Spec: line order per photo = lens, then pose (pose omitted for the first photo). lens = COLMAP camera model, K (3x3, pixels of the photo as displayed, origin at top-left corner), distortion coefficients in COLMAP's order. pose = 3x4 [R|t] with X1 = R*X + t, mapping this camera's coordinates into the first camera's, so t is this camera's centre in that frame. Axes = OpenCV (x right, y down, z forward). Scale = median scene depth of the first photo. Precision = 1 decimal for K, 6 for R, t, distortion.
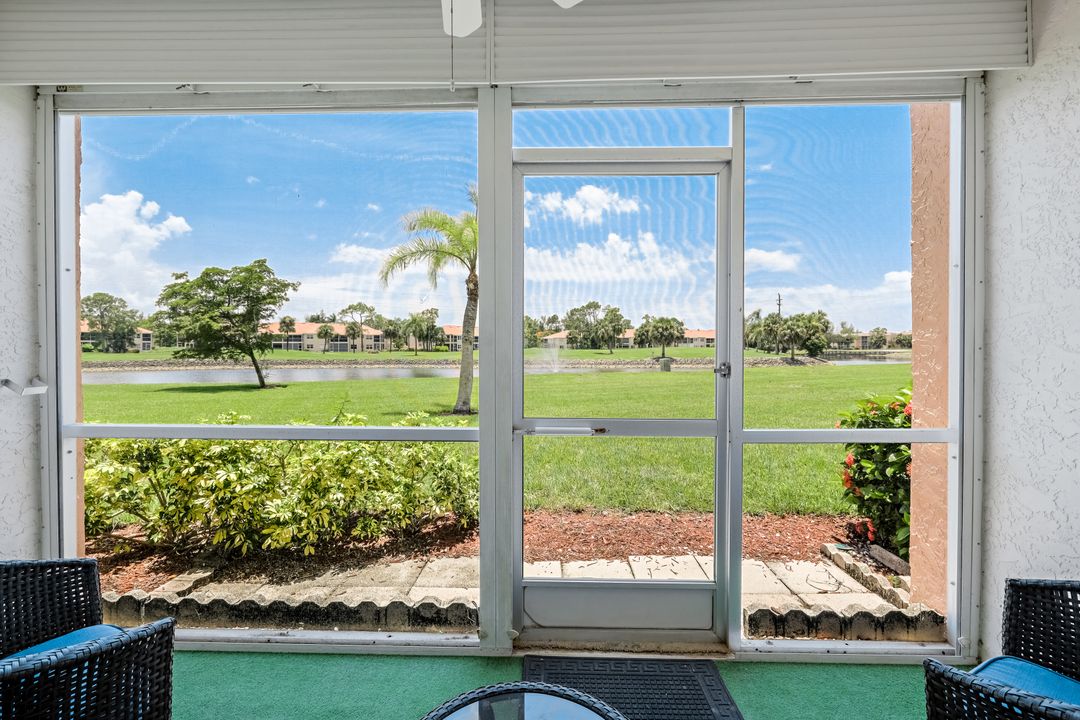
lens RADIAL K [[438.9, 0, 542.9], [0, 438.9, 352.6], [0, 0, 1]] dist [-0.001373, 0.001372]
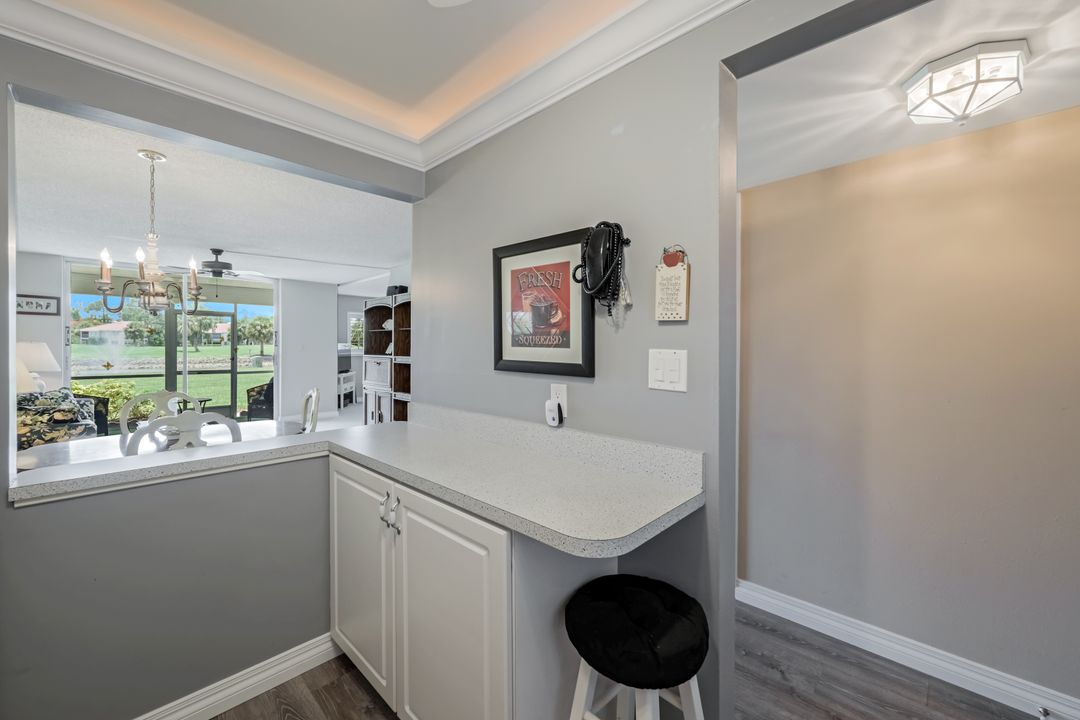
lens RADIAL K [[438.9, 0, 540.3], [0, 438.9, 346.7], [0, 0, 1]] dist [-0.001373, 0.001372]
pose [[0.681873, 0.004110, 0.731459, -0.020918], [0.000465, 0.999982, -0.006053, -0.001655], [-0.731471, 0.004467, 0.681858, -0.123694]]
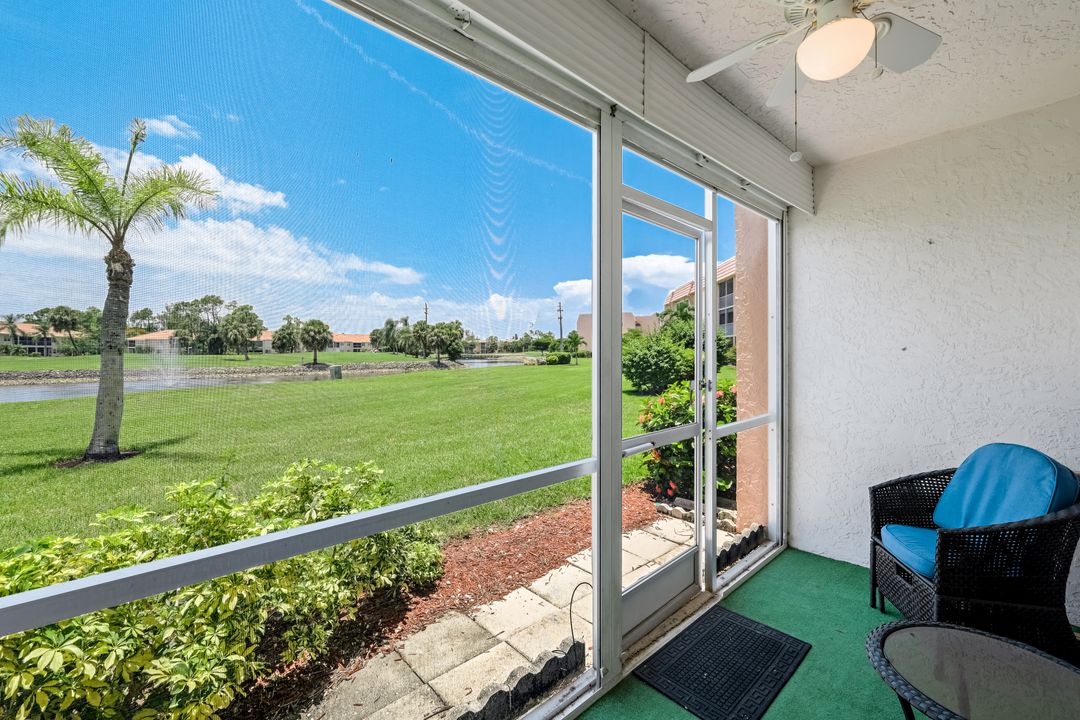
lens RADIAL K [[438.9, 0, 536.7], [0, 438.9, 353.6], [0, 0, 1]] dist [-0.001373, 0.001372]
pose [[0.722009, -0.003779, 0.691874, -0.023174], [0.008836, 0.999954, -0.003759, -0.001403], [-0.691828, 0.008828, 0.722009, 0.009229]]
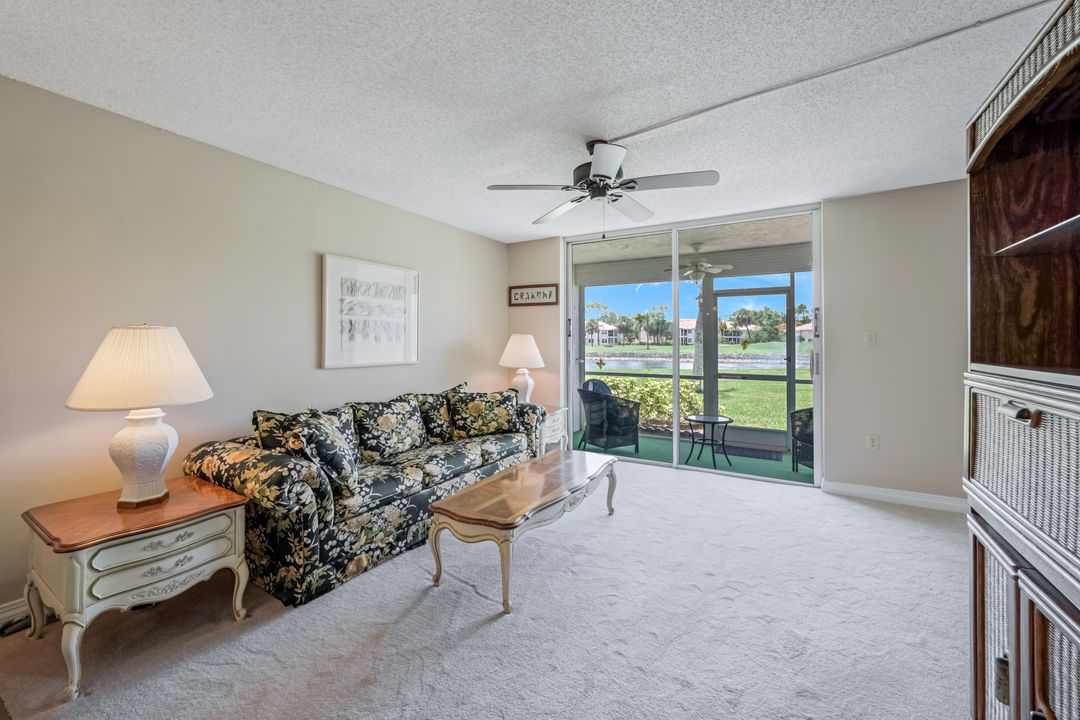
lens RADIAL K [[438.9, 0, 536.8], [0, 438.9, 343.0], [0, 0, 1]] dist [-0.001373, 0.001372]
pose [[0.867226, 0.000814, -0.497914, 0.010913], [-0.004067, 0.999977, -0.005449, -0.001255], [0.497898, 0.006750, 0.867209, -0.066462]]
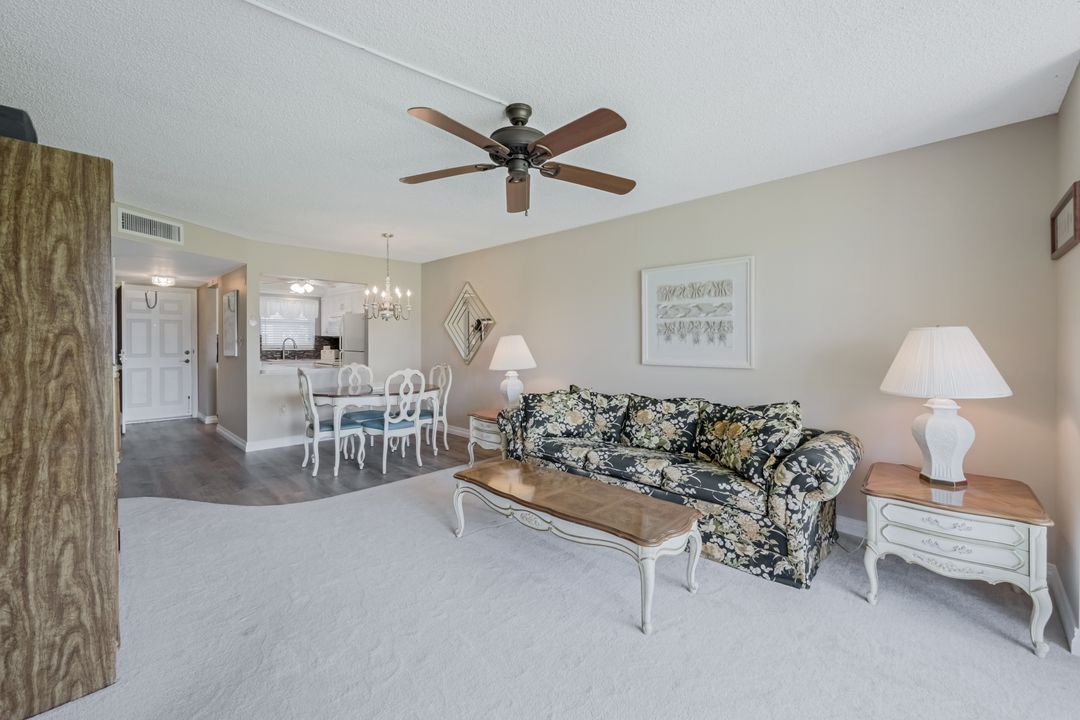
lens RADIAL K [[438.9, 0, 525.2], [0, 438.9, 346.9], [0, 0, 1]] dist [-0.001373, 0.001372]
pose [[-0.698435, 0.005970, -0.715649, 0.019785], [-0.006325, 0.999875, 0.014514, -0.001709], [0.715646, 0.014664, -0.698310, -0.007164]]
